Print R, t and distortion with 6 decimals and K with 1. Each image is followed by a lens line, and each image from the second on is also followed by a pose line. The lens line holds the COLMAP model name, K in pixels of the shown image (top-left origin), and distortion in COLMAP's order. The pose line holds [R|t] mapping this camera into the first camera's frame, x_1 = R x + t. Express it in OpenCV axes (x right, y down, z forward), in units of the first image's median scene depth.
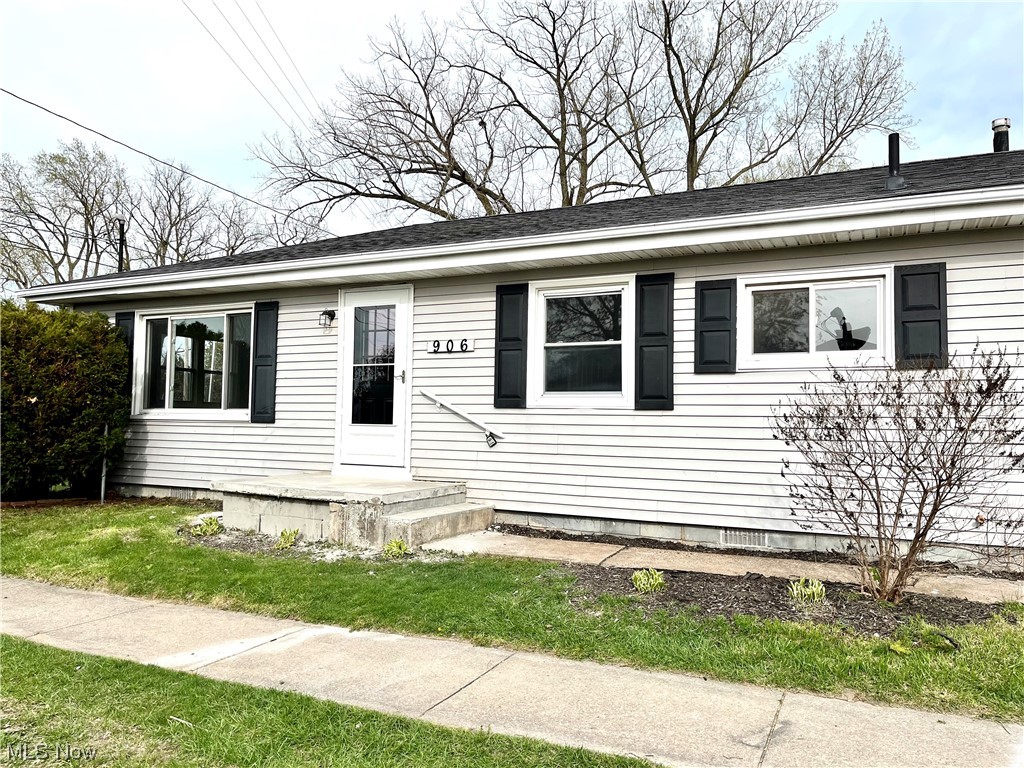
lens RADIAL K [[779.2, 0, 510.7], [0, 779.2, 387.6], [0, 0, 1]] dist [0.062537, -0.078832]
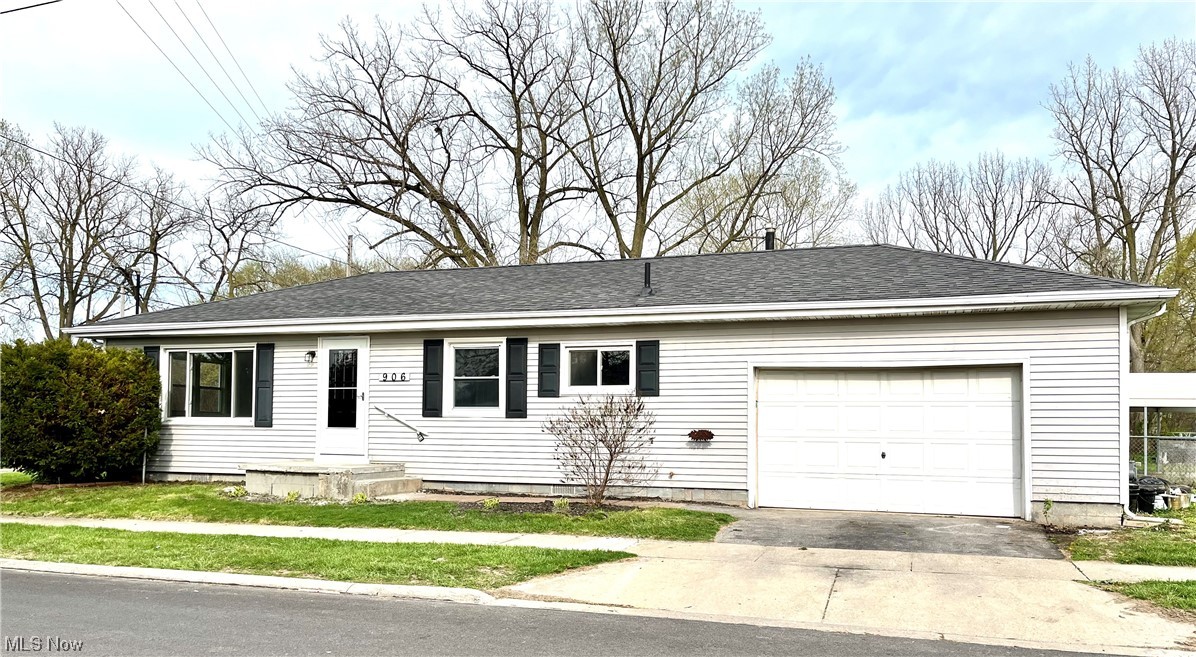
lens RADIAL K [[880.1, 0, 602.9], [0, 880.1, 409.0], [0, 0, 1]] dist [0.041580, -0.012219]
pose [[0.990870, -0.001123, 0.134818, 0.079345], [-0.002035, 0.999727, 0.023284, -0.025357], [-0.134808, -0.023345, 0.990597, -0.651763]]
